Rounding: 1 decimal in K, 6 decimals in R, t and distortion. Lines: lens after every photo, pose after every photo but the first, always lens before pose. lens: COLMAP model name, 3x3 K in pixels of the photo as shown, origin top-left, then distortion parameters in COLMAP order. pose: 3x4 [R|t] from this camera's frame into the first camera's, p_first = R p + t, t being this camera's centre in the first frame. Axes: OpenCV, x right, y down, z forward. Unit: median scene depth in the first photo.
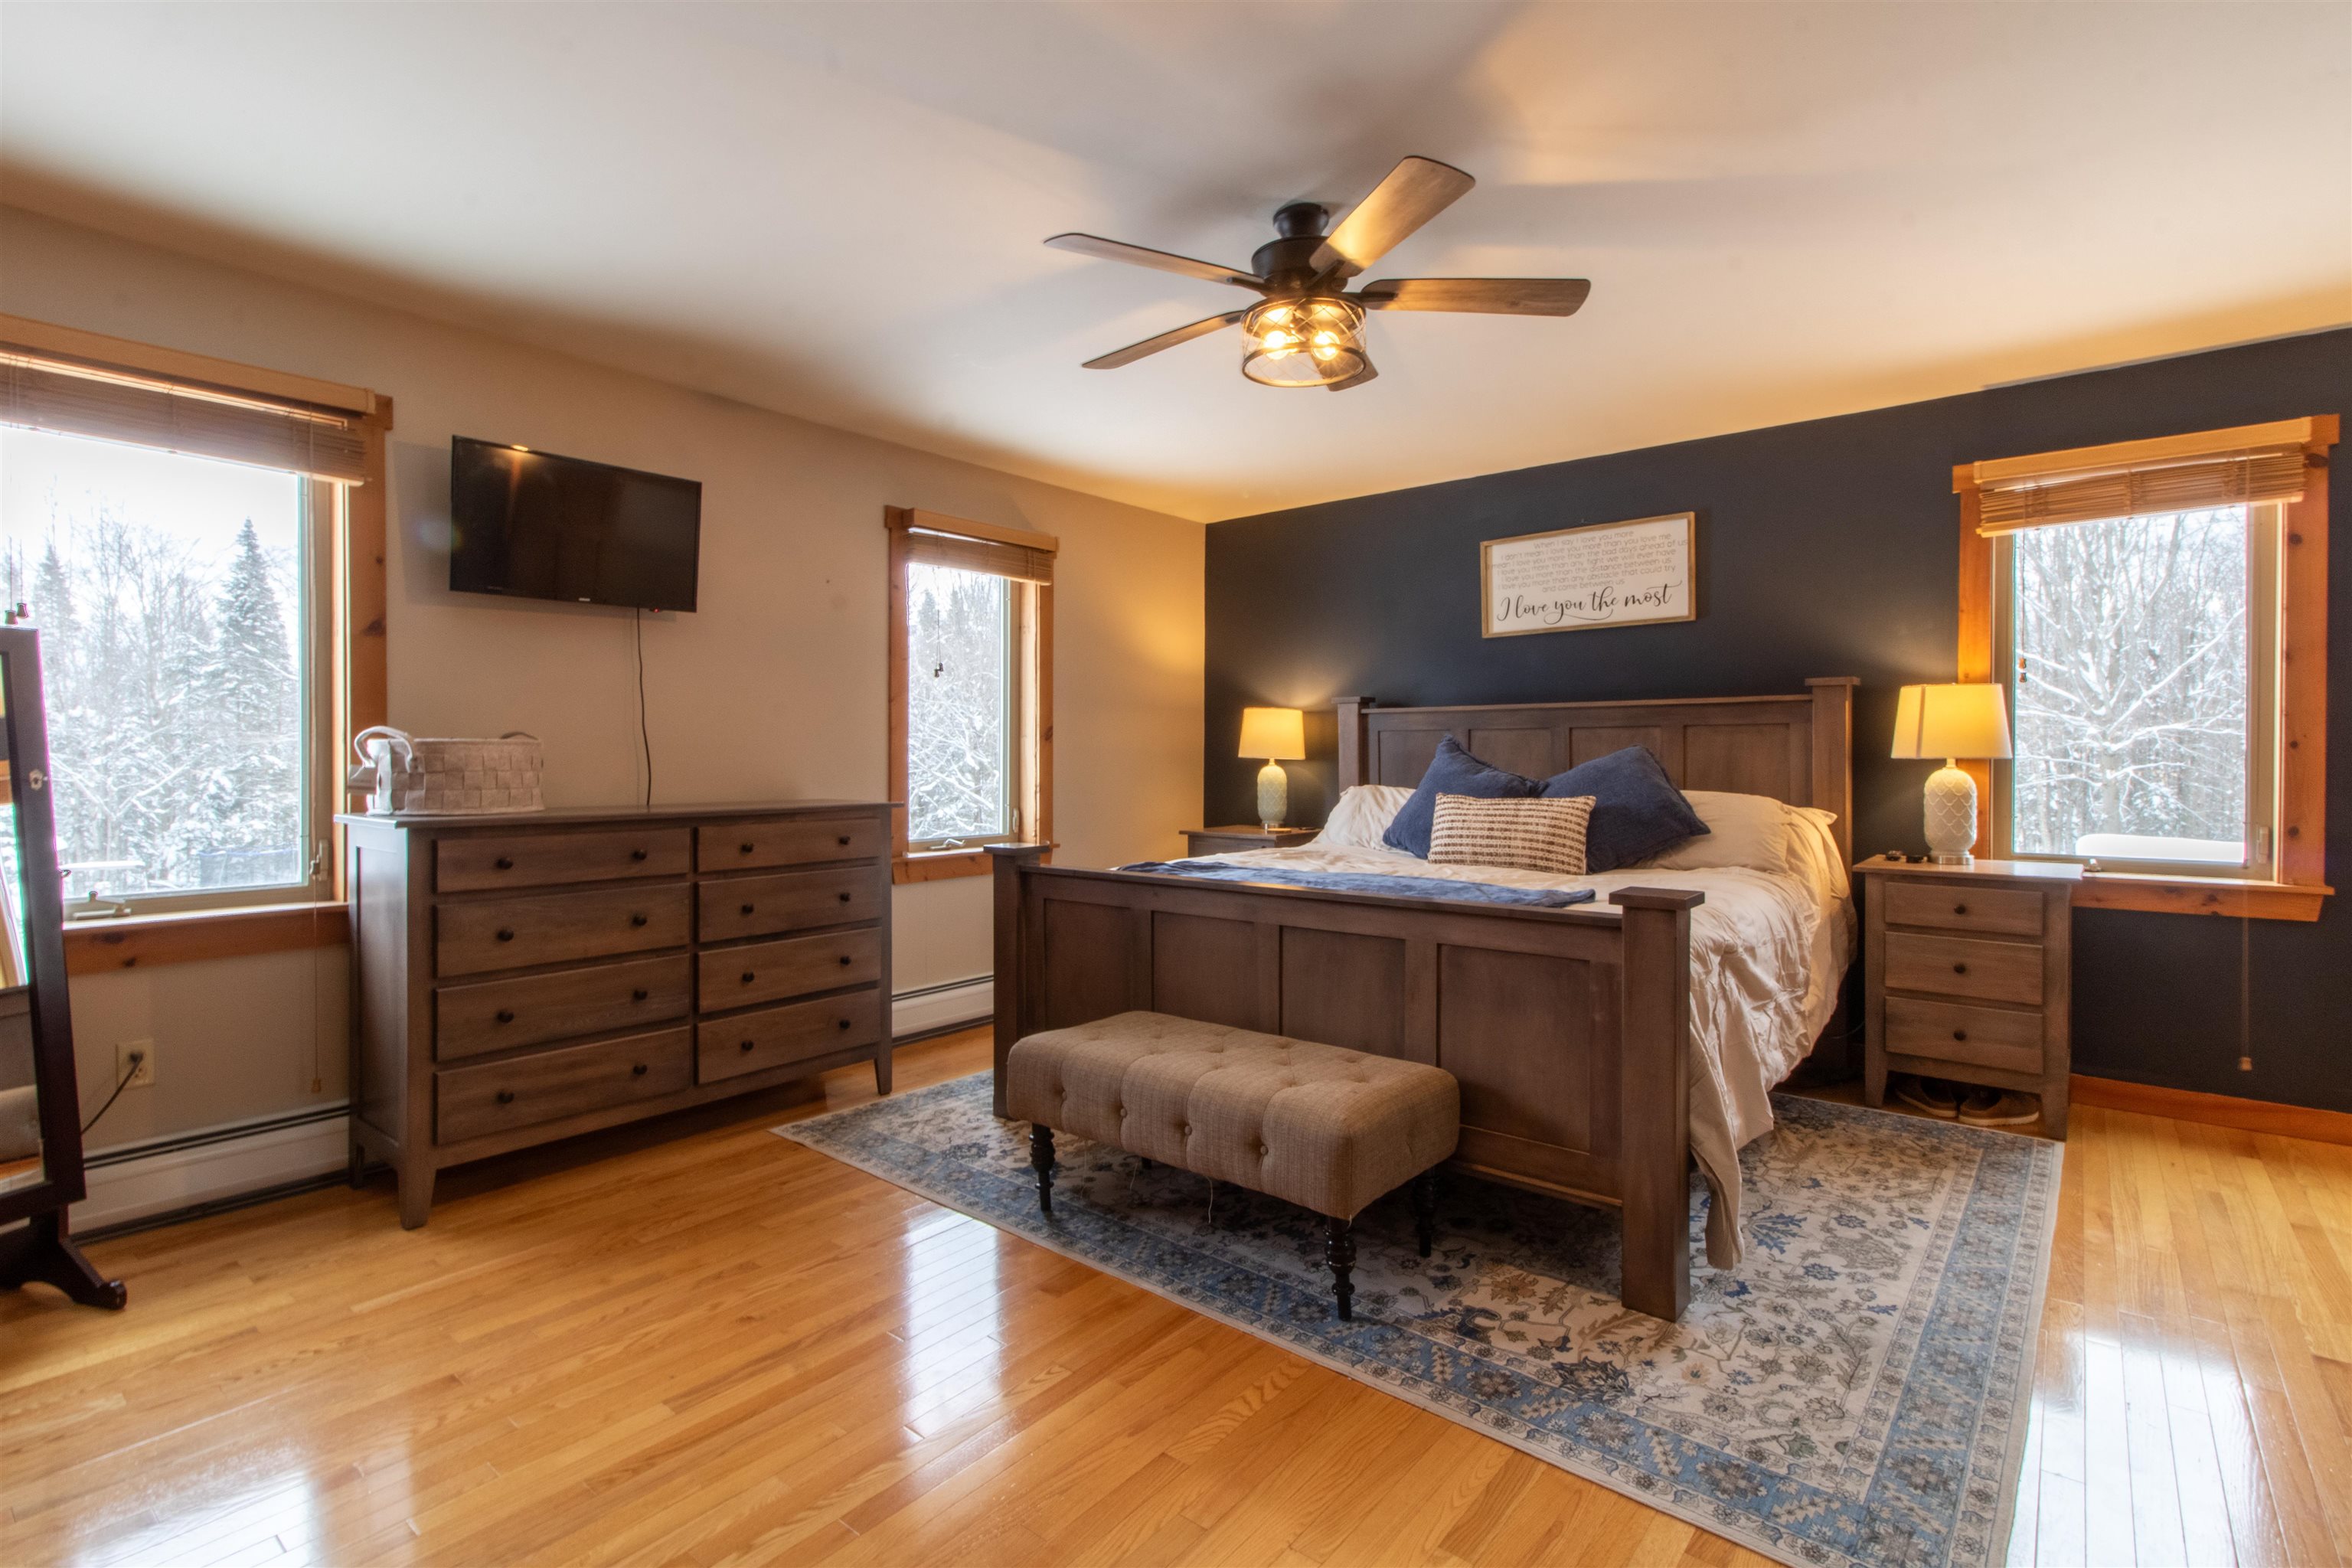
lens RADIAL K [[1100.5, 0, 1182.8], [0, 1100.5, 773.8], [0, 0, 1]] dist [0.003751, 0.000096]
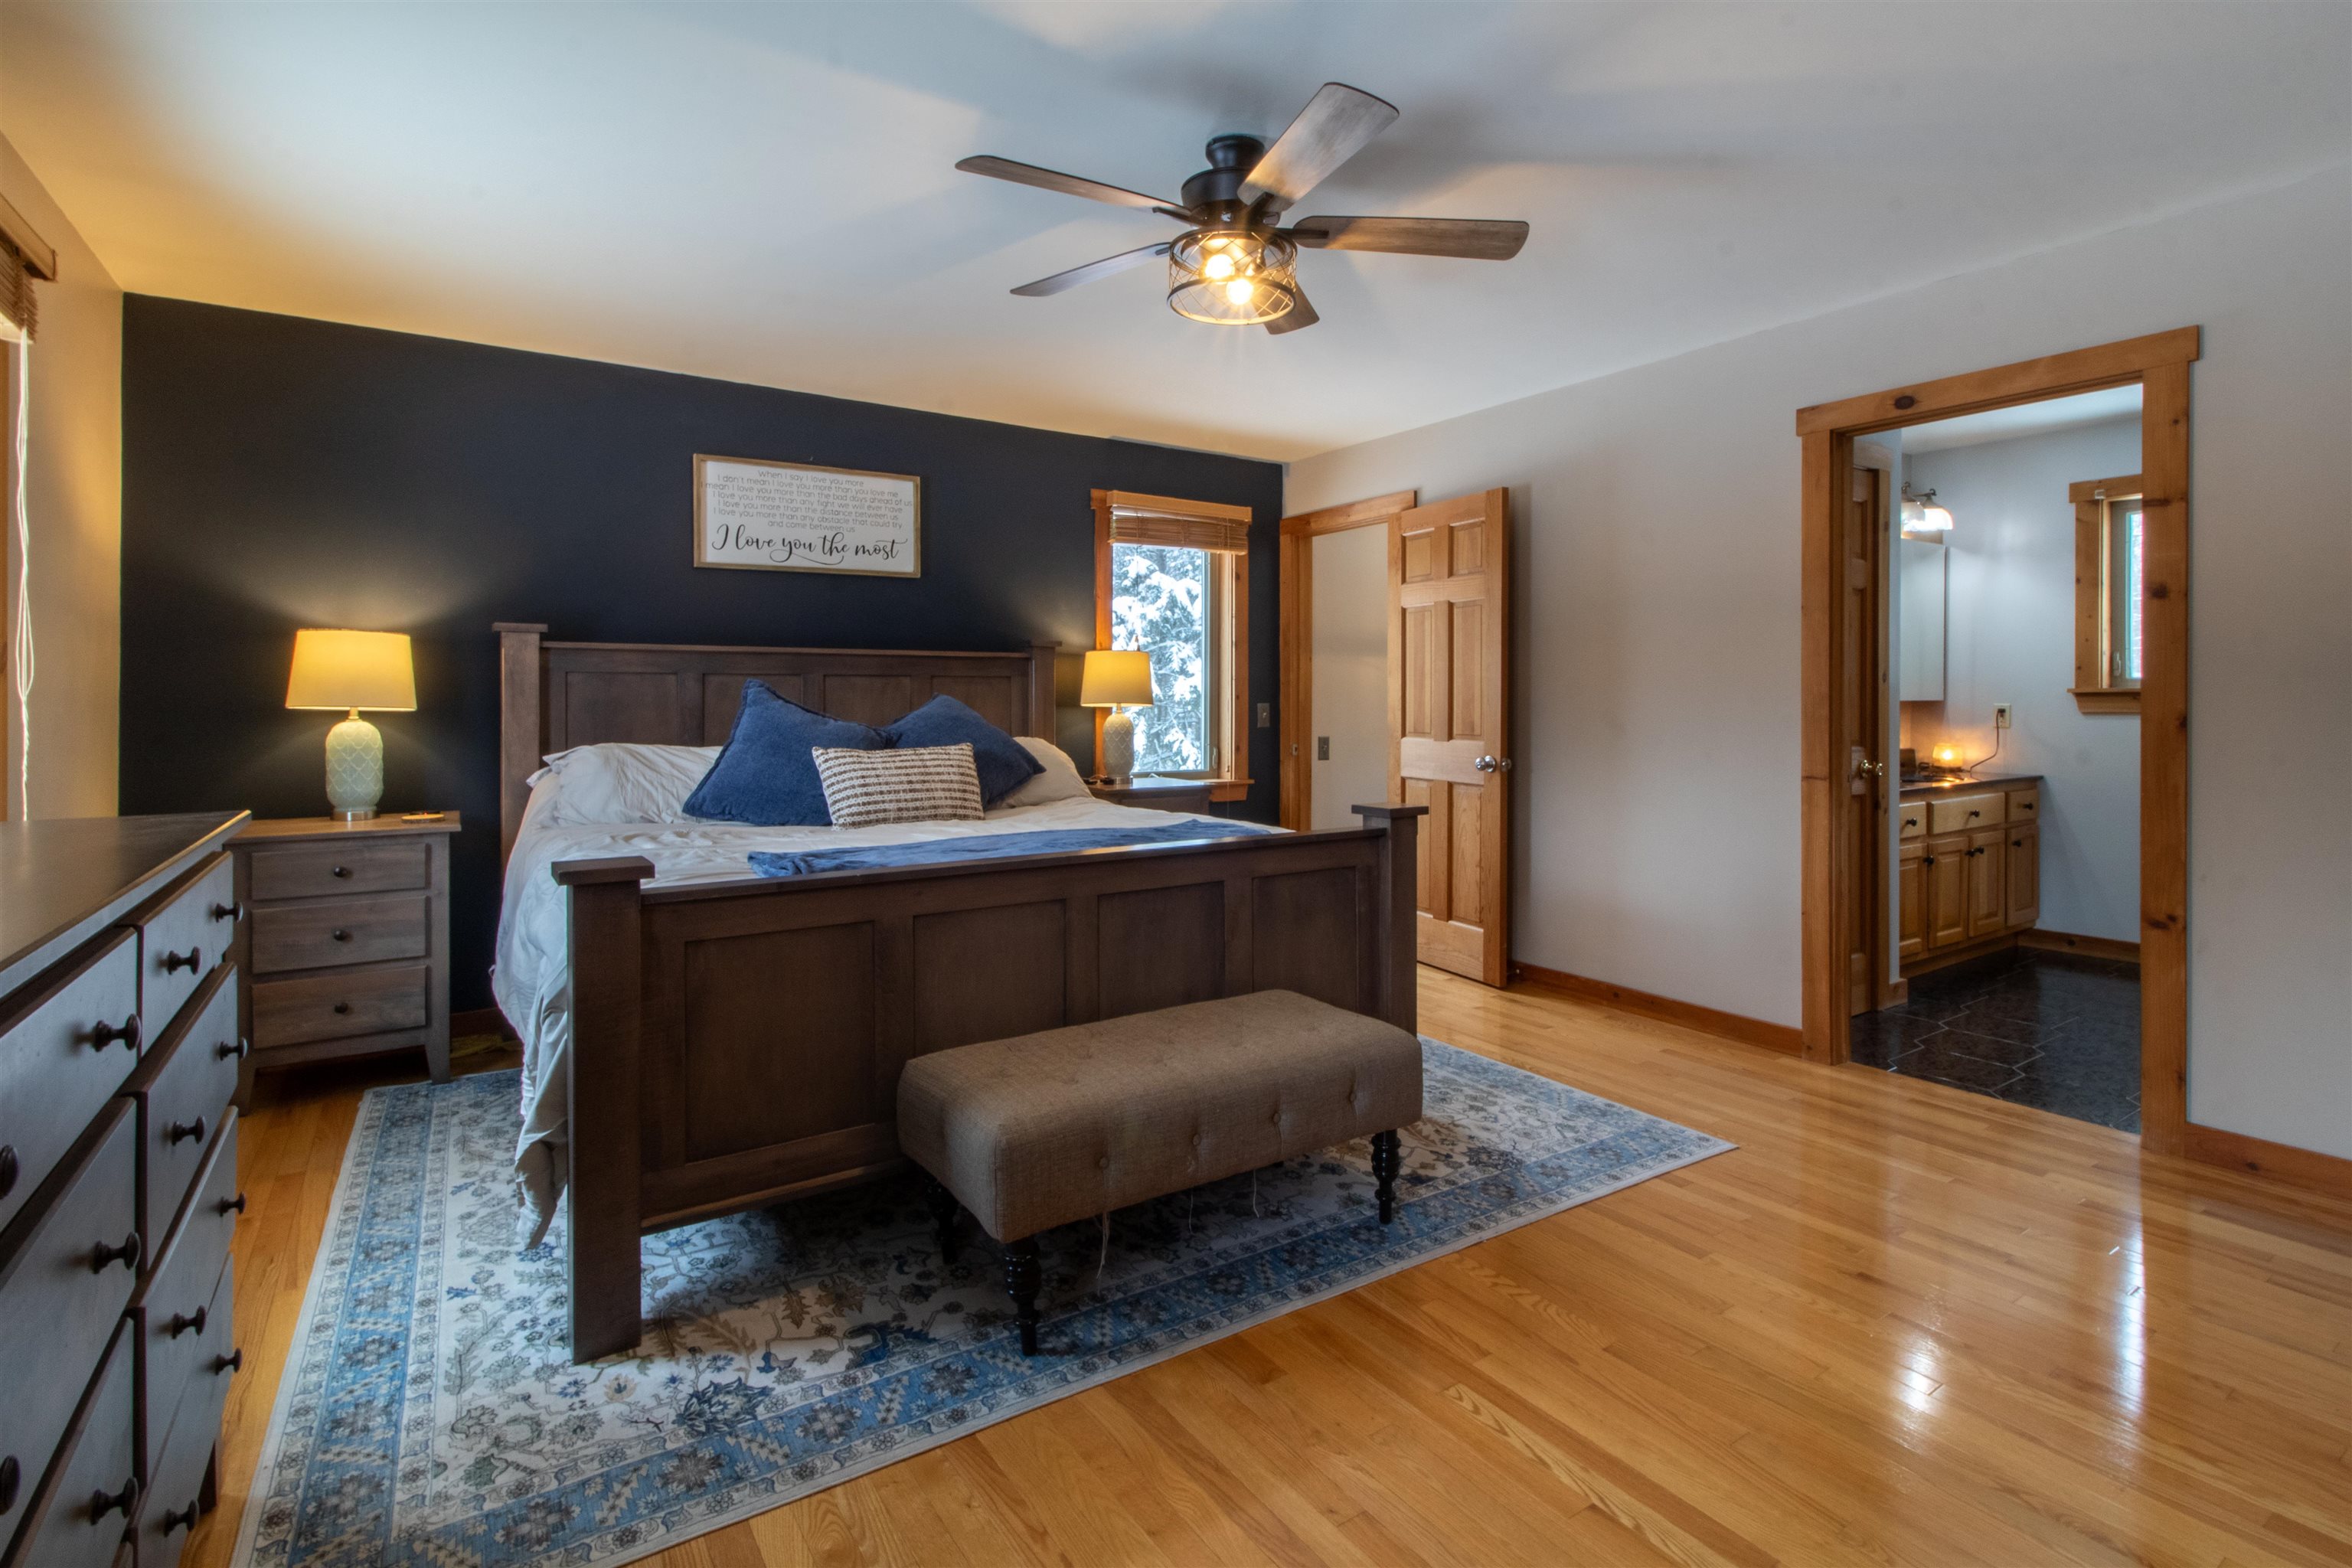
lens RADIAL K [[1100.5, 0, 1171.8], [0, 1100.5, 714.0], [0, 0, 1]] dist [0.003751, 0.000096]
pose [[0.299104, -0.006956, 0.954195, -0.634775], [0.018090, 0.999835, 0.001618, -0.006037], [-0.954049, 0.016778, 0.299181, 0.584365]]
